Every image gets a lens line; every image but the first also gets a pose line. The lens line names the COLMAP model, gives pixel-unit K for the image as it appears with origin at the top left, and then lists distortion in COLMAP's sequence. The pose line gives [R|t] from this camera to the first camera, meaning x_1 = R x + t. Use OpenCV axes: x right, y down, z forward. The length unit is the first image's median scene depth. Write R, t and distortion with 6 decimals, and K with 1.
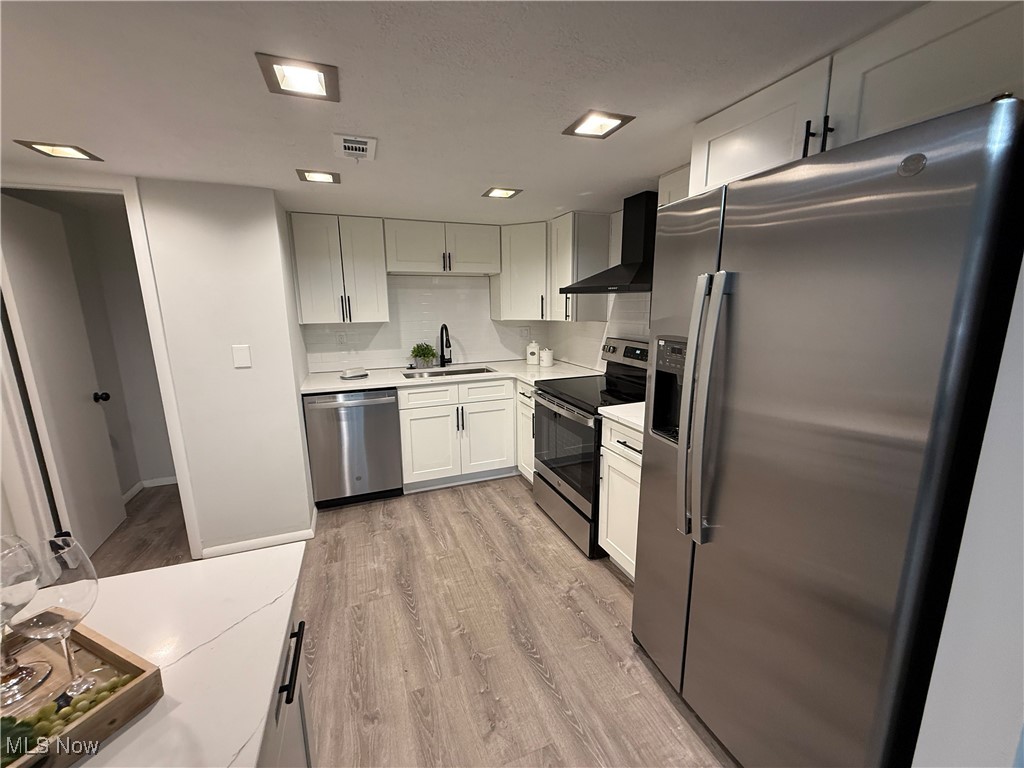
lens RADIAL K [[406.5, 0, 509.9], [0, 406.5, 385.7], [0, 0, 1]] dist [0.000166, -0.000110]
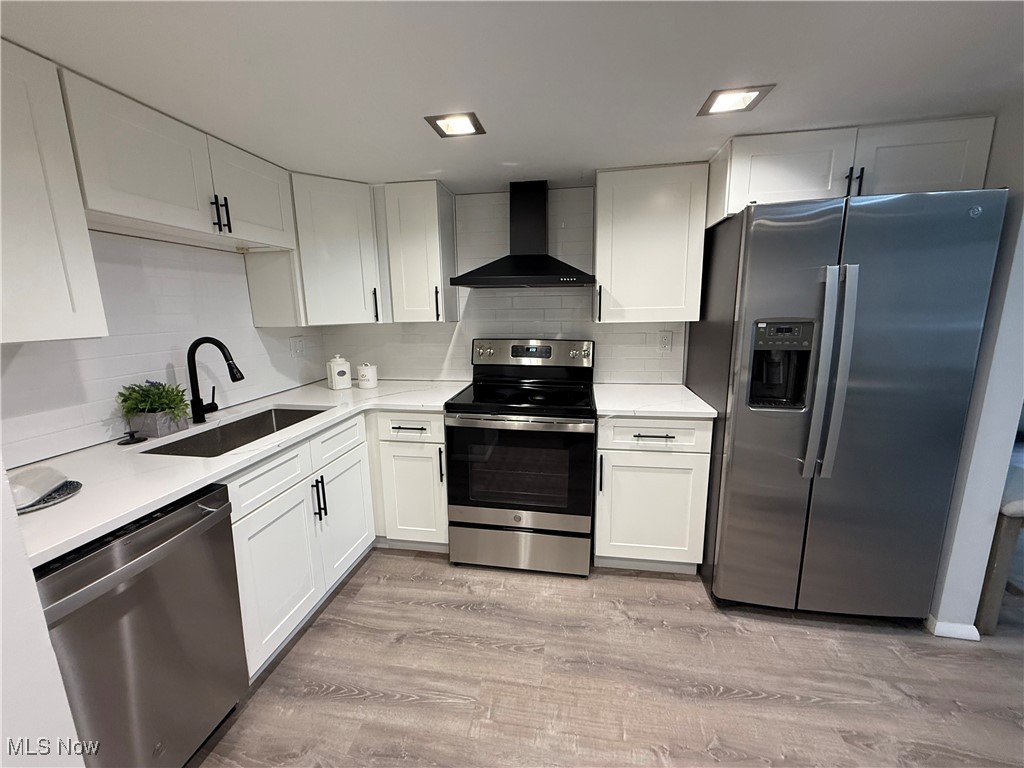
lens RADIAL K [[406.5, 0, 510.2], [0, 406.5, 385.3], [0, 0, 1]] dist [0.000166, -0.000110]
pose [[0.516378, -0.158485, 0.841567, -0.546720], [0.178378, 0.981076, 0.075307, -0.086522], [-0.837577, 0.111230, 0.534877, 0.568694]]
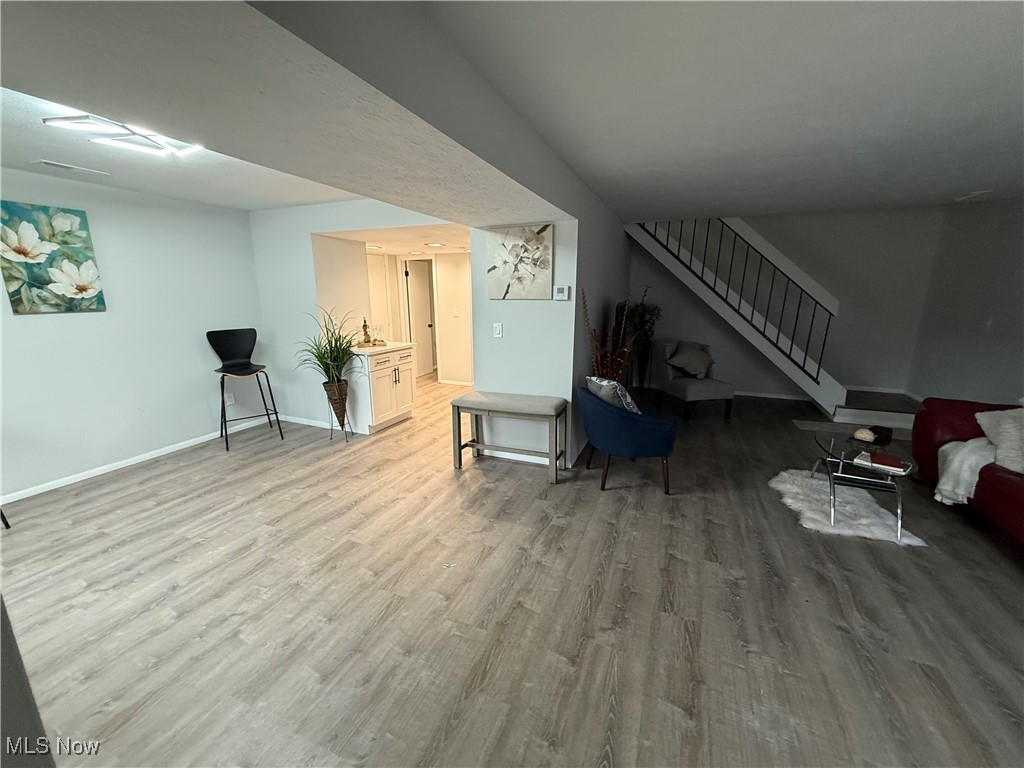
lens RADIAL K [[406.5, 0, 509.4], [0, 406.5, 384.5], [0, 0, 1]] dist [0.000166, -0.000110]
pose [[0.714525, 0.165752, -0.679692, 1.453224], [-0.142424, 0.985647, 0.090639, 0.100781], [0.684960, 0.032041, 0.727876, -0.708883]]
